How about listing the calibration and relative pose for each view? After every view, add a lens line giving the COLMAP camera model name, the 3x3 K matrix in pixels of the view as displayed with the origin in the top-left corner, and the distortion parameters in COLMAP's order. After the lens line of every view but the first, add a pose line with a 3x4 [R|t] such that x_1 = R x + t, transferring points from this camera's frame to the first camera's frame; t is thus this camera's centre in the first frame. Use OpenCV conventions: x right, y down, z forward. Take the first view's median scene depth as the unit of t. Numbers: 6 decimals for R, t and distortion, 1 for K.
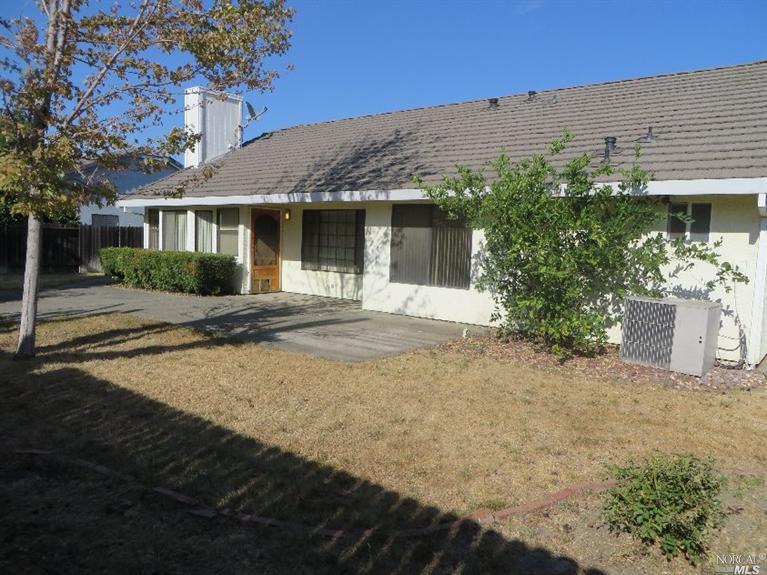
lens RADIAL K [[573.2, 0, 382.8], [0, 573.2, 285.9], [0, 0, 1]] dist [-0.020495, 0.011781]
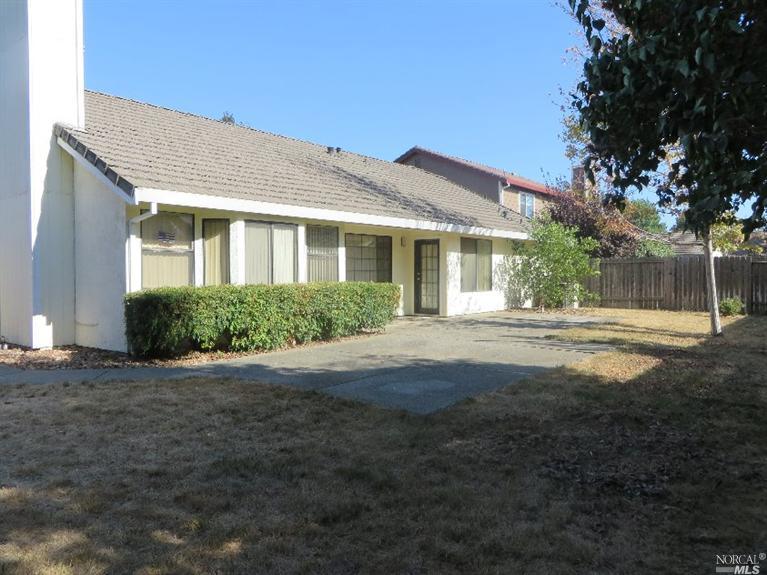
lens RADIAL K [[573.2, 0, 383.1], [0, 573.2, 285.7], [0, 0, 1]] dist [-0.020495, 0.011781]
pose [[0.010379, -0.082128, 0.996568, -1.357171], [0.049663, 0.995434, 0.081517, -0.144264], [-0.998712, 0.048646, 0.014411, 1.163305]]
